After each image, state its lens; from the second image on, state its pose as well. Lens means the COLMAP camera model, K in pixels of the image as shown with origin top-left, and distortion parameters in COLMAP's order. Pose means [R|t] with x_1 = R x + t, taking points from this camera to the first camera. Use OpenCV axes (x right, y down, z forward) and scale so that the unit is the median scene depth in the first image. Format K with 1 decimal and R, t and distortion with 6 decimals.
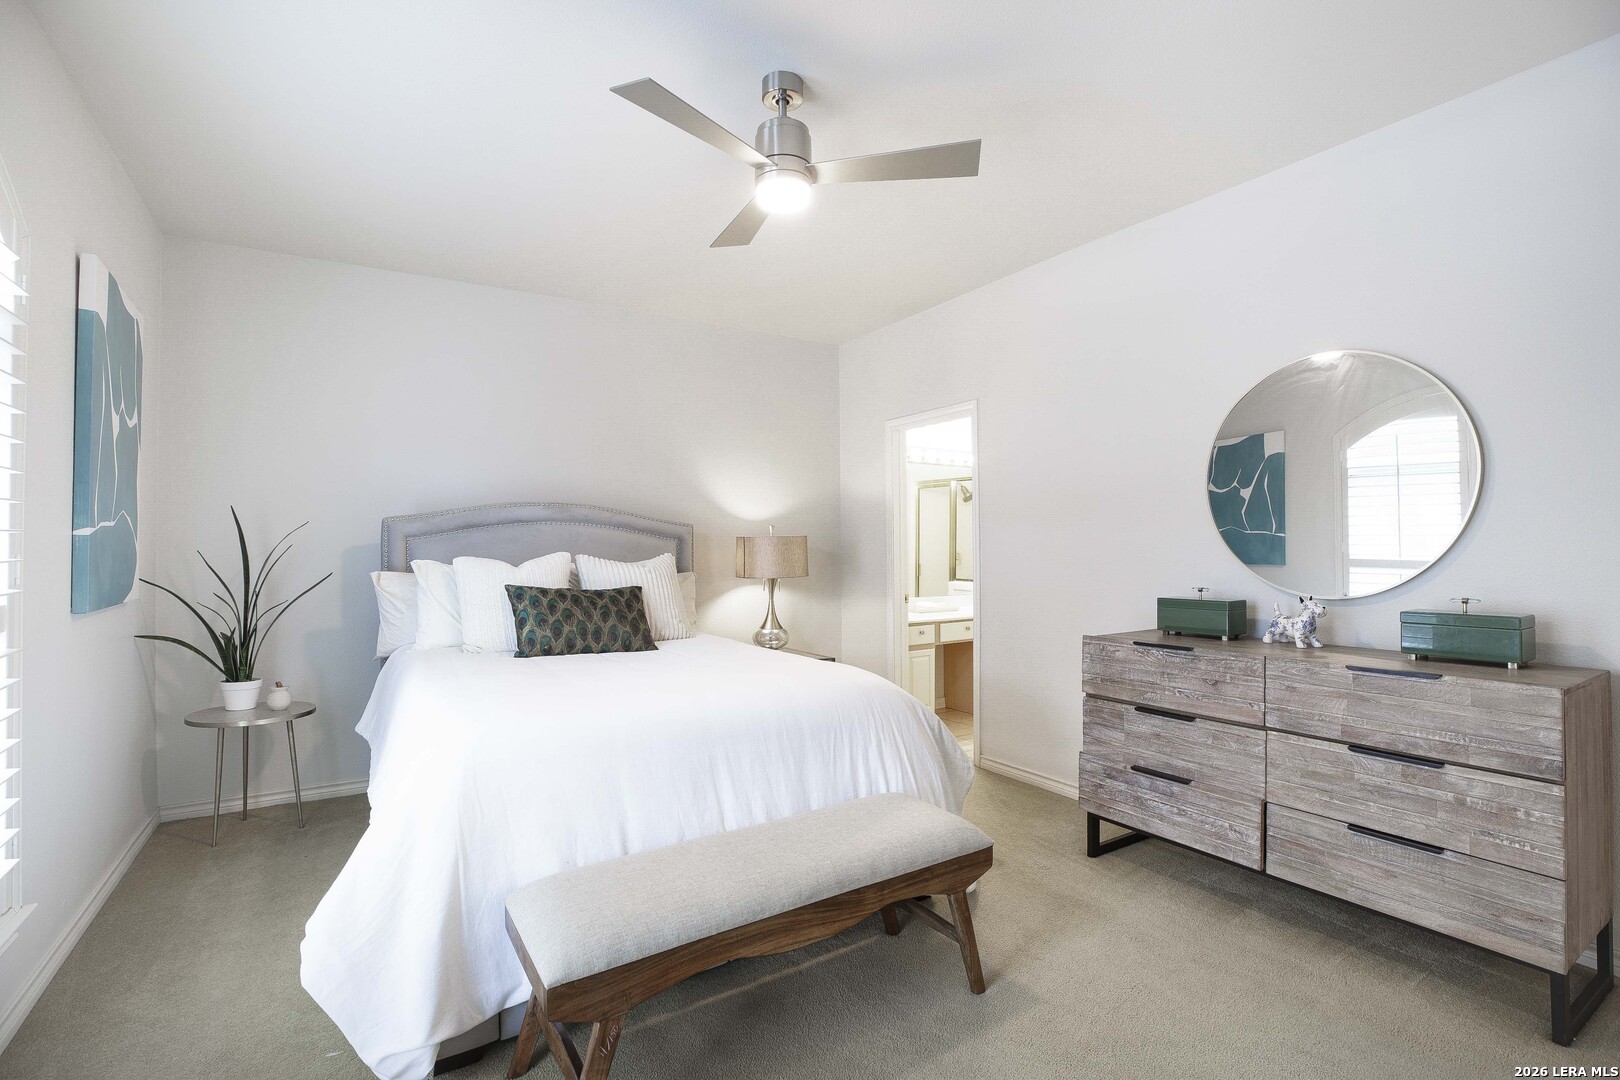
lens RADIAL K [[743.1, 0, 809.6], [0, 743.1, 535.3], [0, 0, 1]] dist [-0.044112, 0.013101]
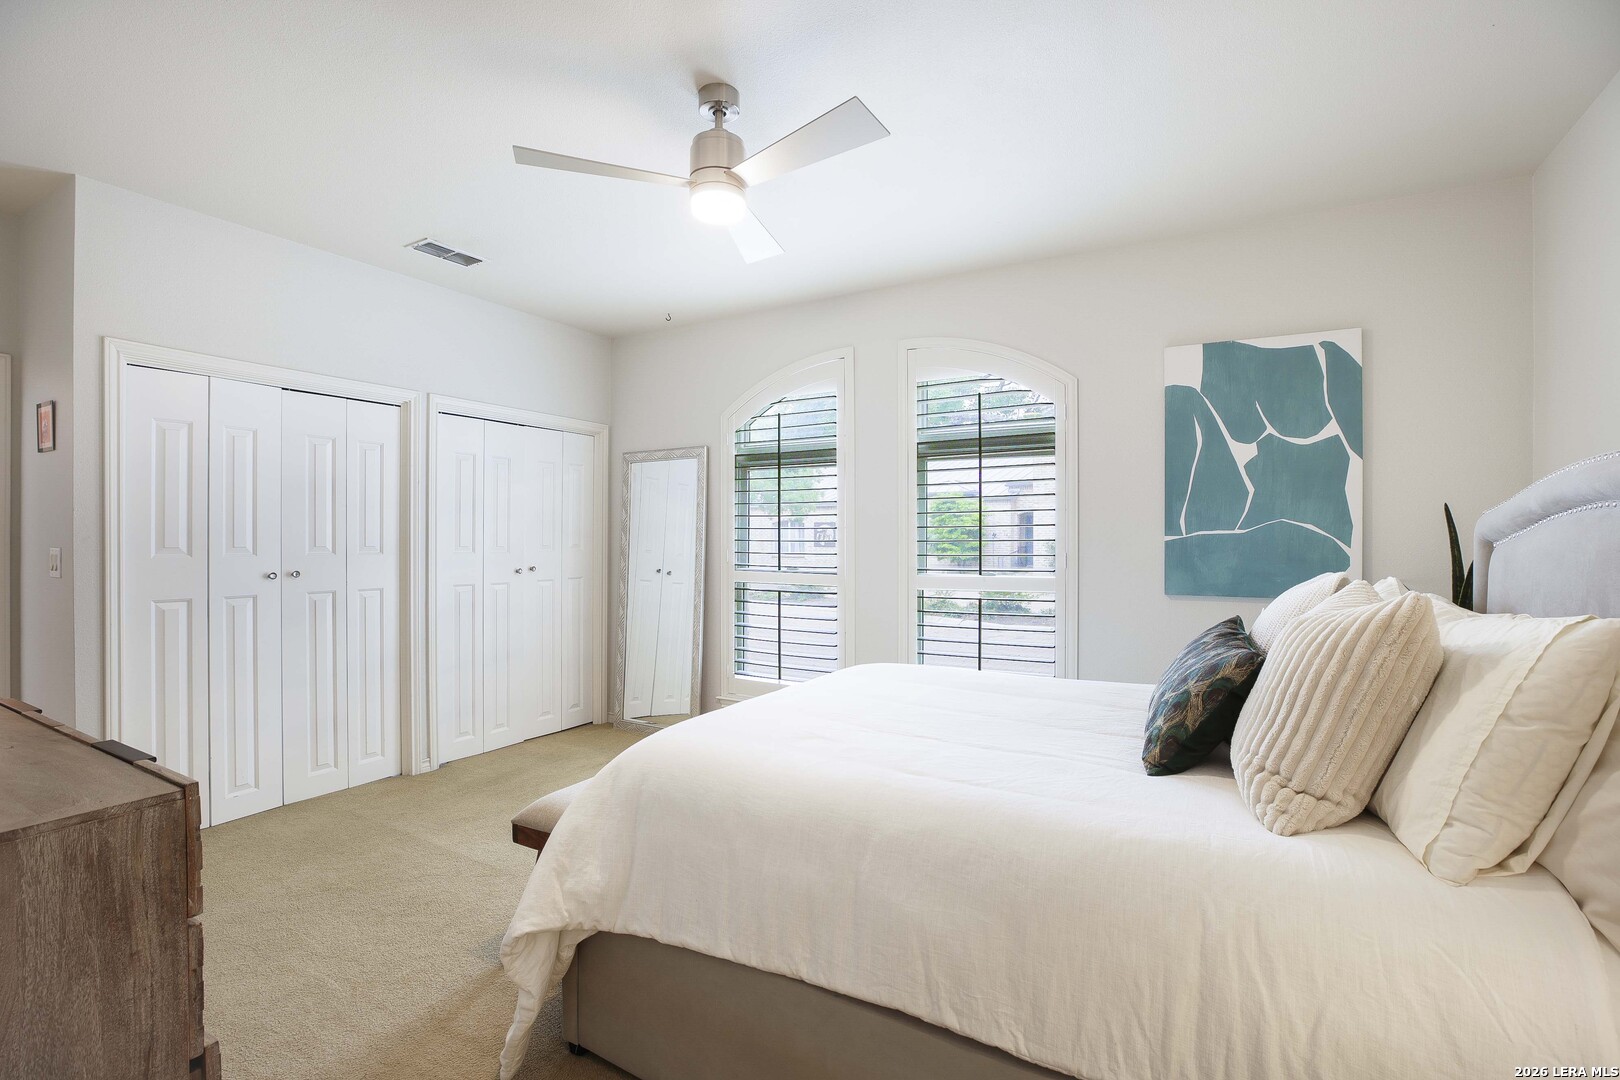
lens RADIAL K [[743.1, 0, 807.9], [0, 743.1, 543.2], [0, 0, 1]] dist [-0.044112, 0.013101]
pose [[-0.887413, 0.004259, -0.460955, 0.259396], [0.007870, 0.999952, -0.005911, 0.004978], [0.460907, -0.008874, -0.887404, 1.579901]]
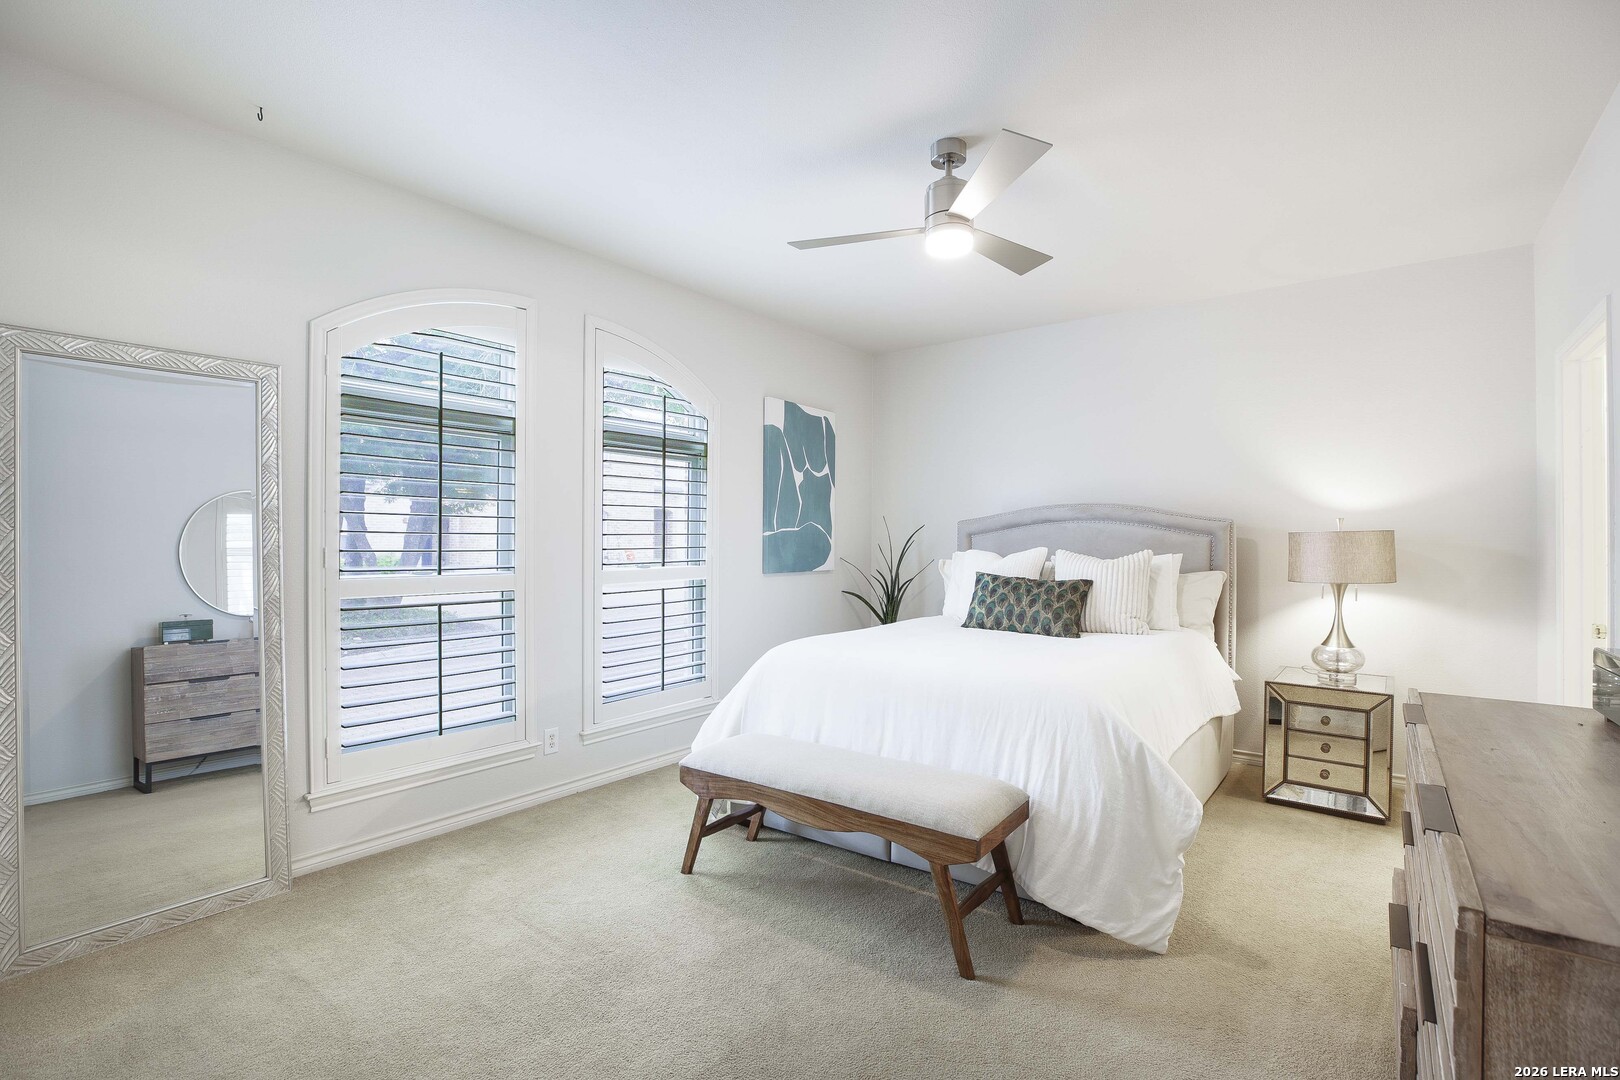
lens RADIAL K [[743.1, 0, 808.3], [0, 743.1, 542.1], [0, 0, 1]] dist [-0.044112, 0.013101]
pose [[0.335733, 0.005216, -0.941943, 0.803903], [0.010092, 0.999907, 0.009134, 0.000190], [0.941903, -0.012573, 0.335649, 0.320936]]
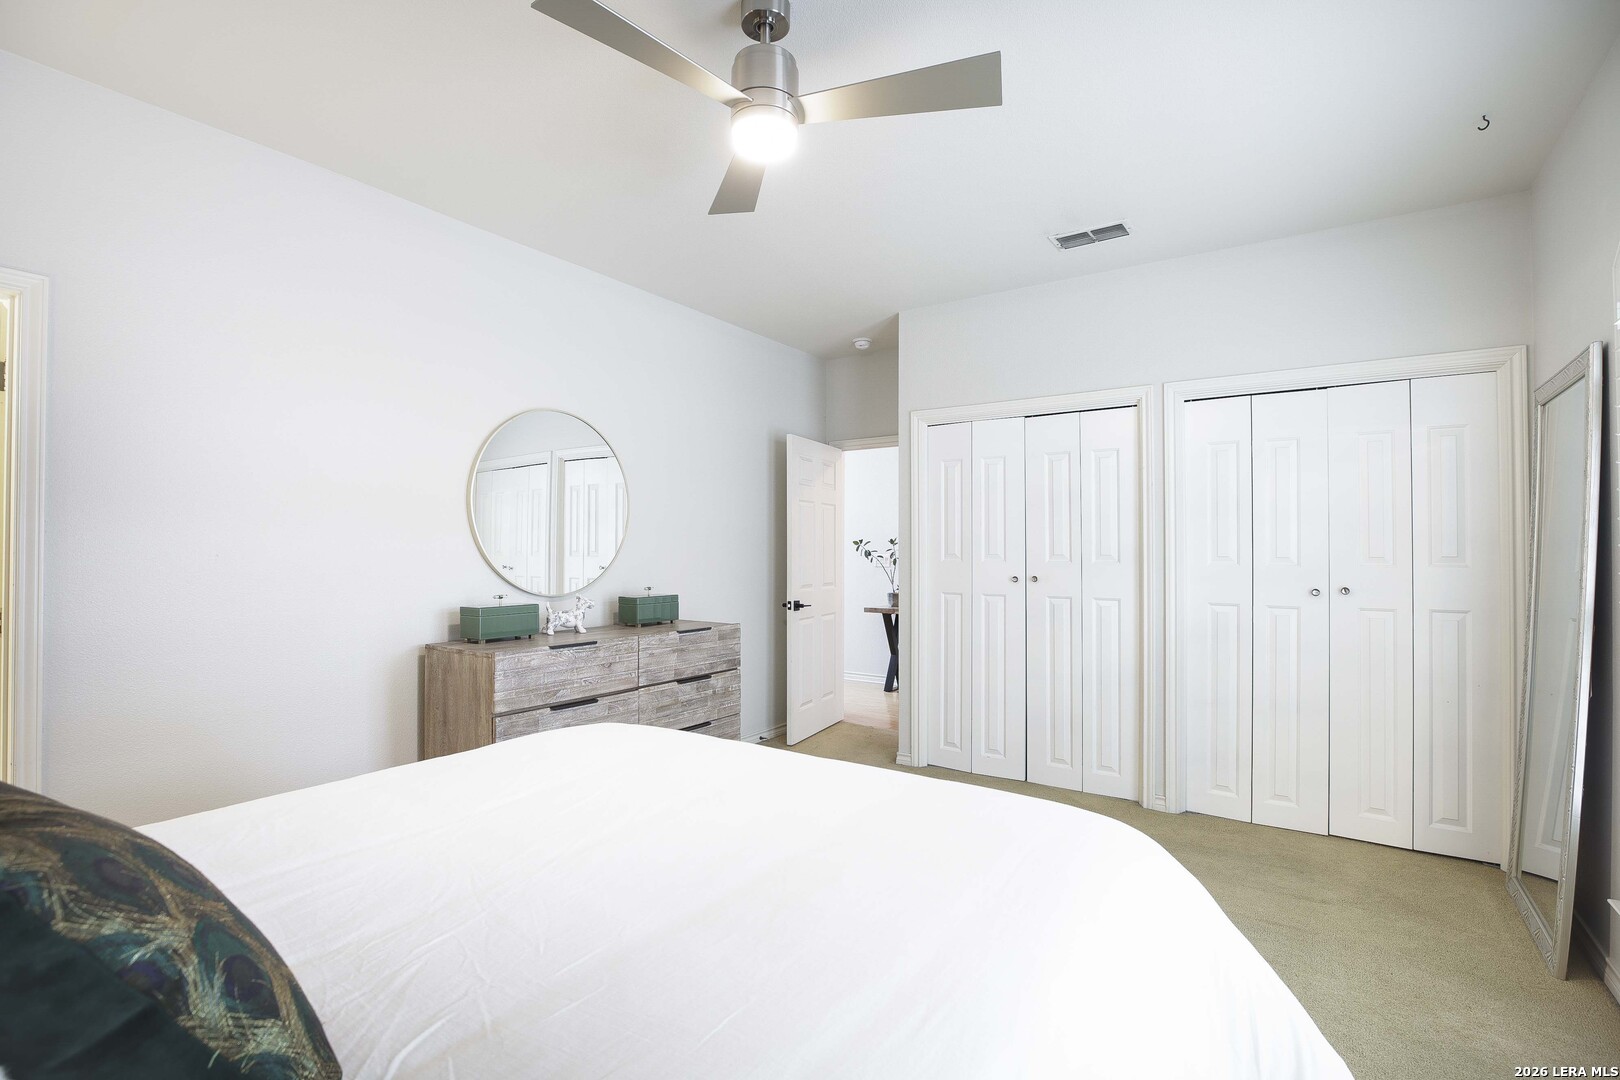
lens RADIAL K [[743.1, 0, 811.4], [0, 743.1, 540.5], [0, 0, 1]] dist [-0.044112, 0.013101]
pose [[-0.392988, 0.016866, 0.919389, -0.652442], [-0.017186, 0.999522, -0.025682, 0.013900], [-0.919383, -0.025893, -0.392510, 1.036763]]
